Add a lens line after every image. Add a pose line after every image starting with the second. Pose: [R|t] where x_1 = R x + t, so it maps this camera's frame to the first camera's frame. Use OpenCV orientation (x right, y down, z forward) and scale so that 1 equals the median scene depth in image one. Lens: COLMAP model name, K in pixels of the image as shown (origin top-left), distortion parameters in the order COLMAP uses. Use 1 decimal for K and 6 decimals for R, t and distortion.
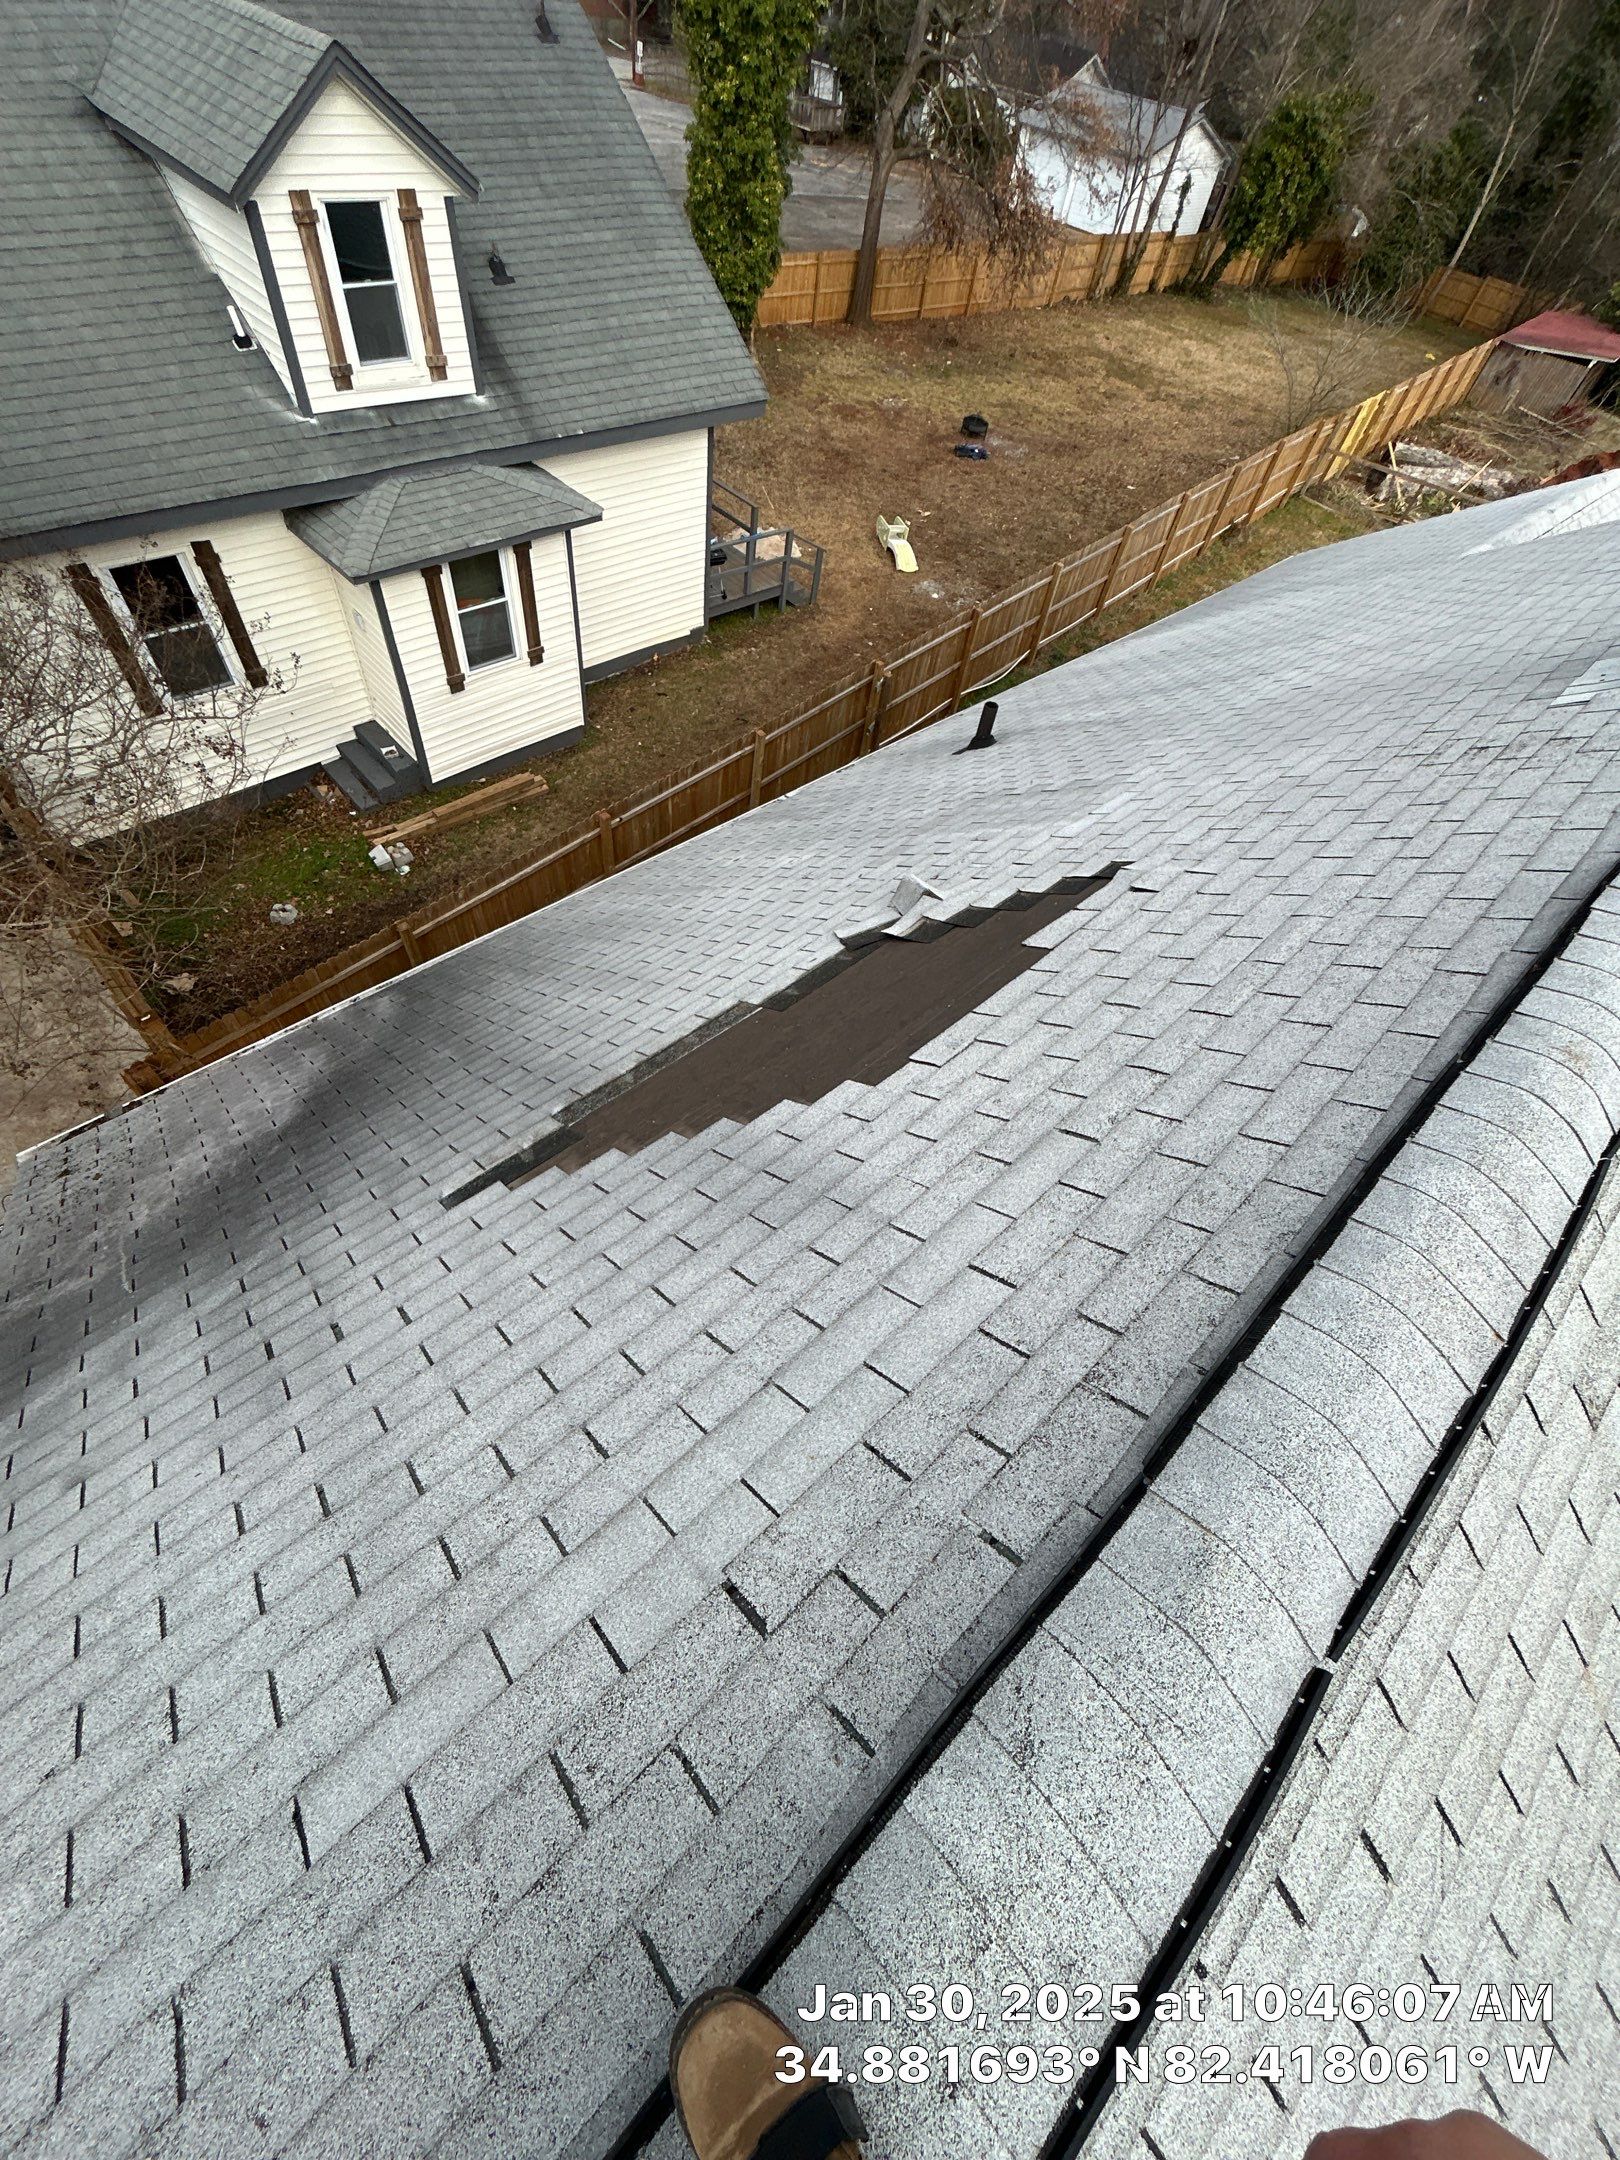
lens RADIAL K [[861.4, 0, 811.2], [0, 861.4, 1079.7], [0, 0, 1]] dist [0.001699, -0.000679]
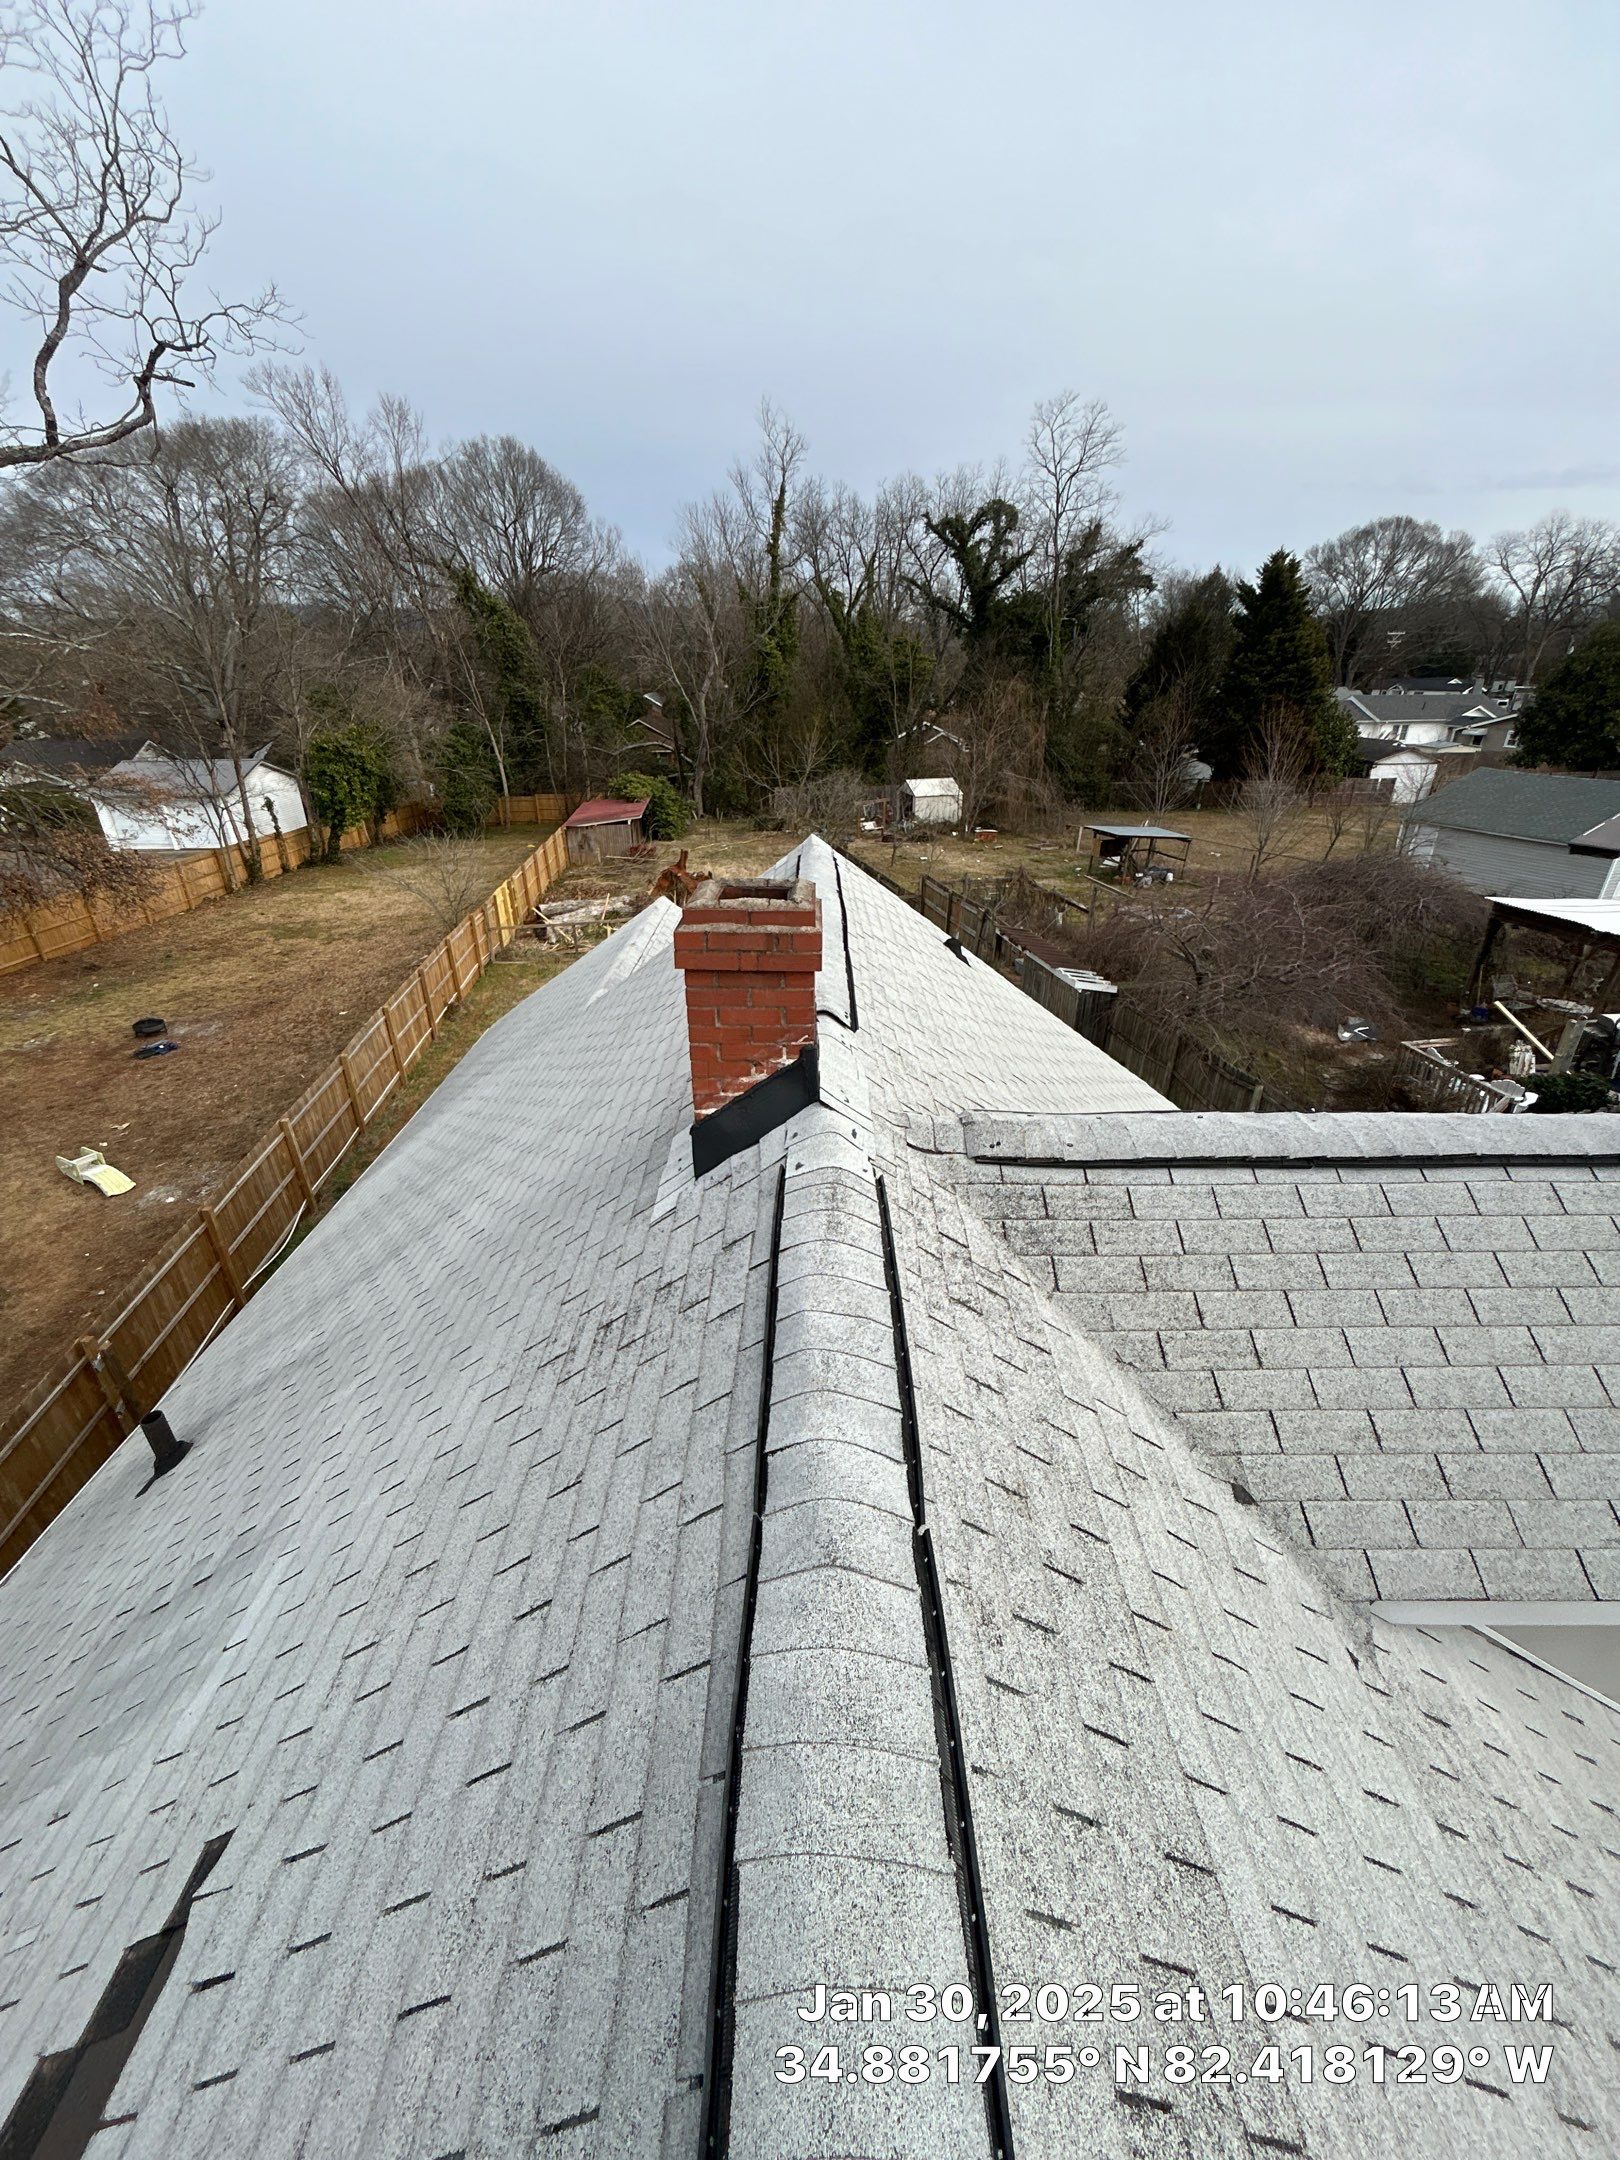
lens RADIAL K [[861.4, 0, 810.5], [0, 861.4, 1077.5], [0, 0, 1]] dist [0.001699, -0.000679]
pose [[0.672117, -0.425716, 0.605826, 0.079398], [0.649364, 0.732042, -0.206011, -0.040860], [-0.355788, 0.531865, 0.768462, 0.029244]]
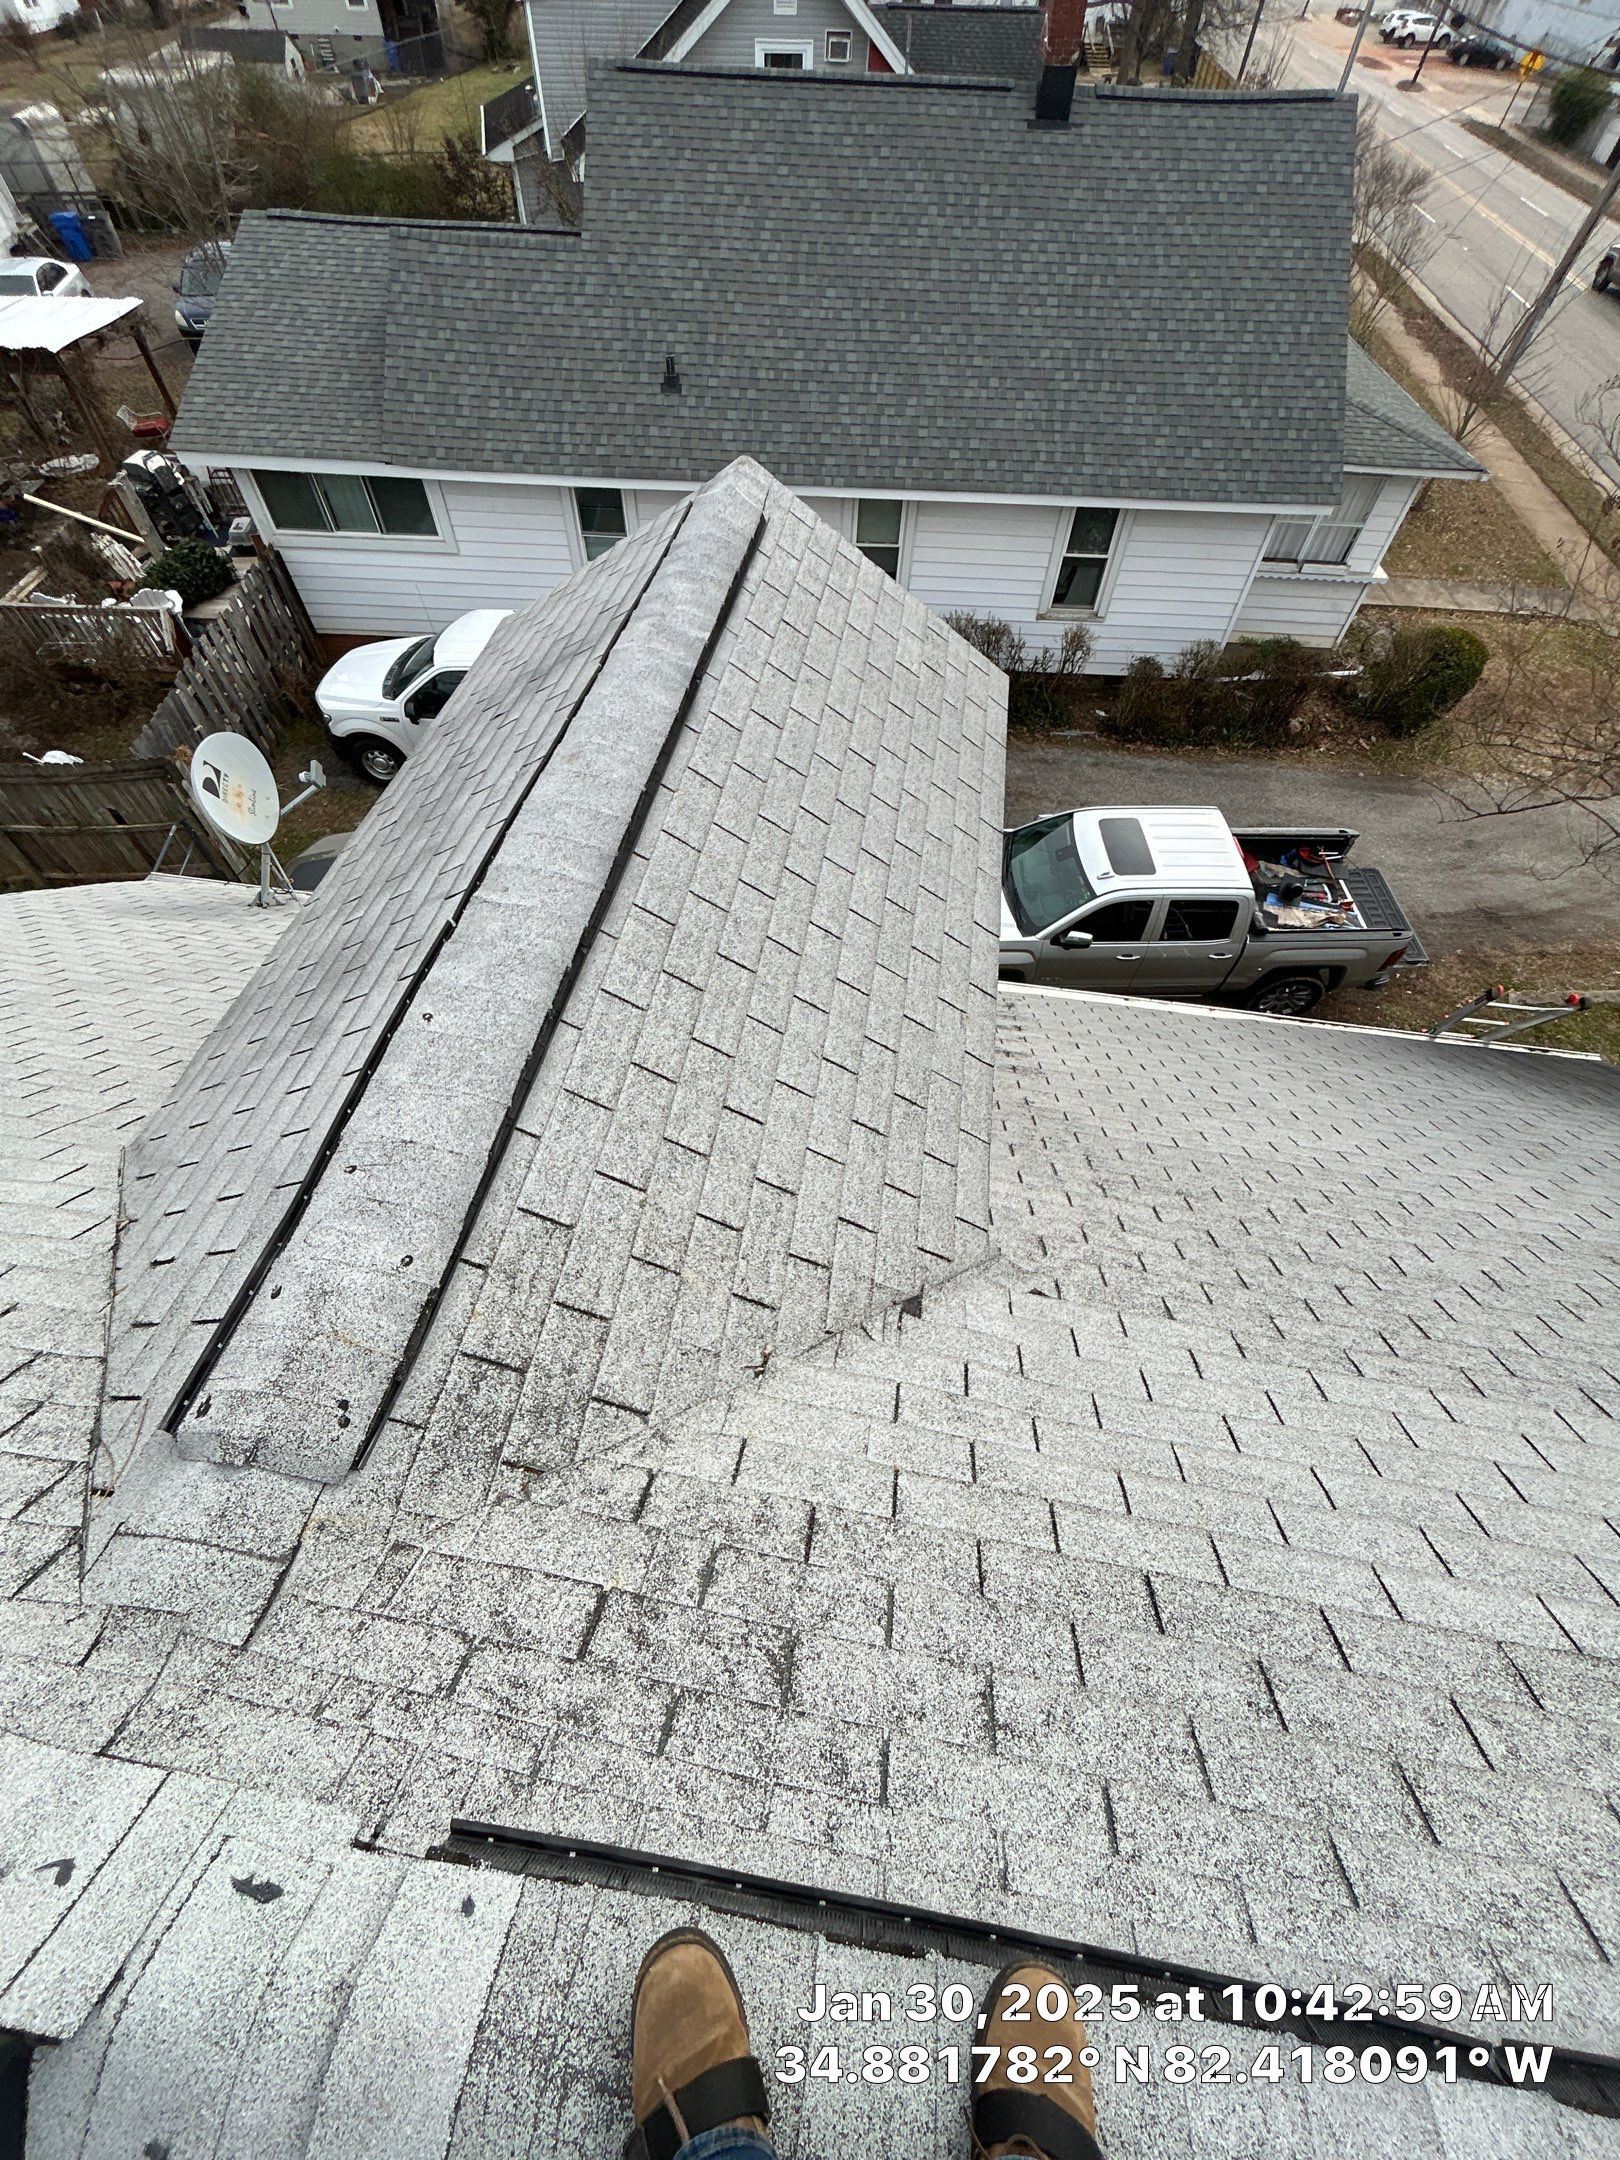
lens RADIAL K [[861.4, 0, 808.4], [0, 861.4, 1089.8], [0, 0, 1]] dist [0.001699, -0.000679]
pose [[-0.612348, -0.715686, 0.335891, 0.157503], [0.582059, -0.120605, 0.804153, -0.071567], [-0.535011, 0.687930, 0.490424, 0.067507]]
